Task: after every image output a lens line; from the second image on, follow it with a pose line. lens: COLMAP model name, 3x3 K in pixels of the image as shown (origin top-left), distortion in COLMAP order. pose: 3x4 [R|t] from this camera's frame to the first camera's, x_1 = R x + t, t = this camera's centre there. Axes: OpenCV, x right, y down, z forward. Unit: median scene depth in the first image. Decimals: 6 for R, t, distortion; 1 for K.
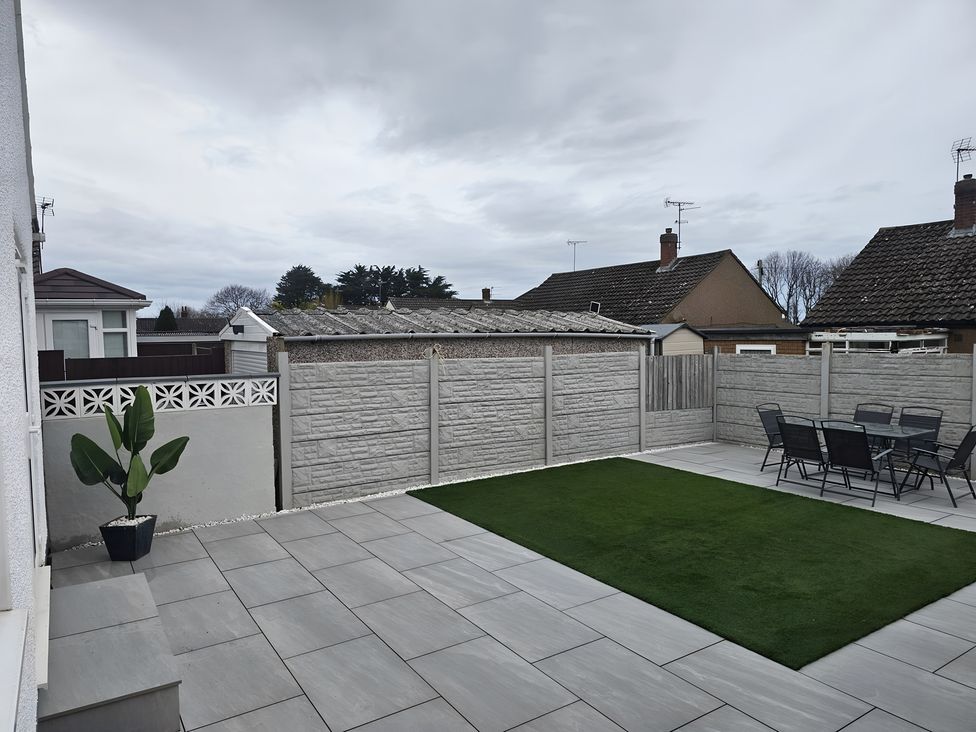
lens RADIAL K [[648.3, 0, 488.0], [0, 648.3, 366.0], [0, 0, 1]] dist [0.066739, -0.001592]
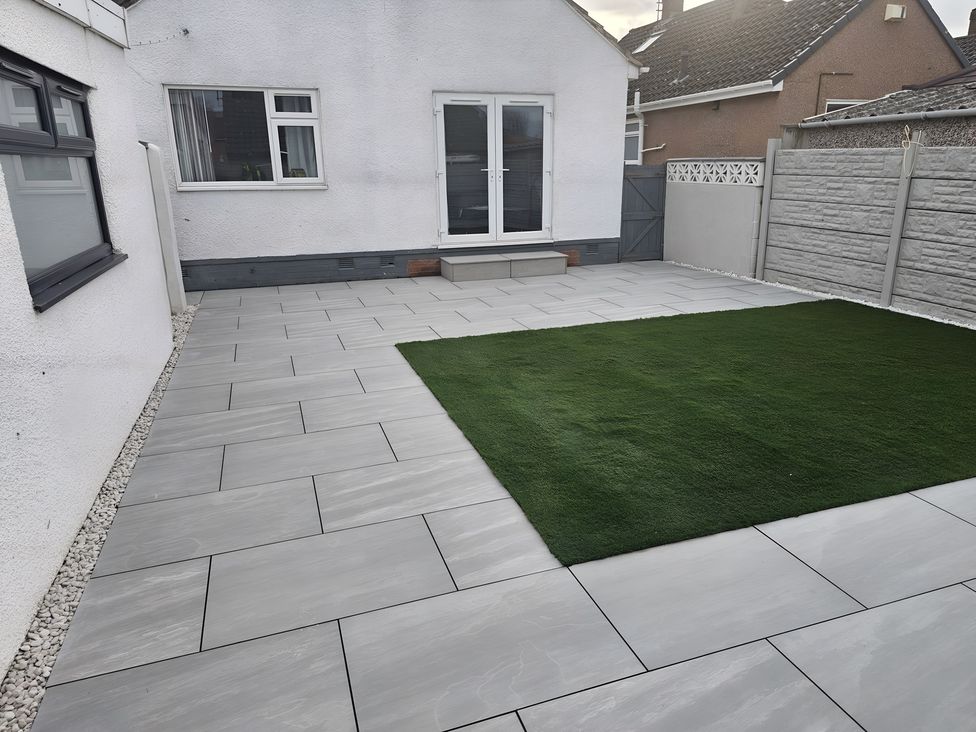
lens RADIAL K [[648.3, 0, 488.0], [0, 648.3, 366.0], [0, 0, 1]] dist [0.066739, -0.001592]
pose [[-0.246977, 0.326821, -0.912245, 0.896915], [-0.017026, 0.939799, 0.341302, -0.030305], [0.968872, 0.099826, -0.226545, 0.749029]]
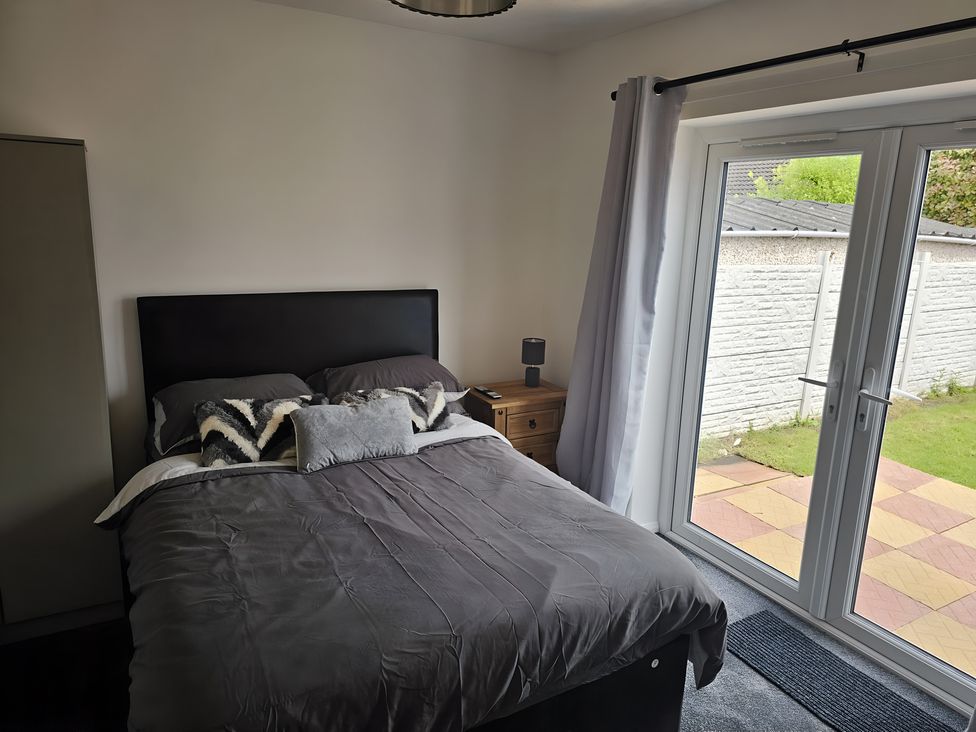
lens RADIAL K [[648.3, 0, 488.0], [0, 648.3, 366.0], [0, 0, 1]] dist [0.066739, -0.001592]
pose [[0.997913, 0.055694, -0.032683, -0.503076], [-0.049445, 0.984546, 0.168003, -0.003705], [0.041534, -0.166036, 0.985245, 0.139246]]
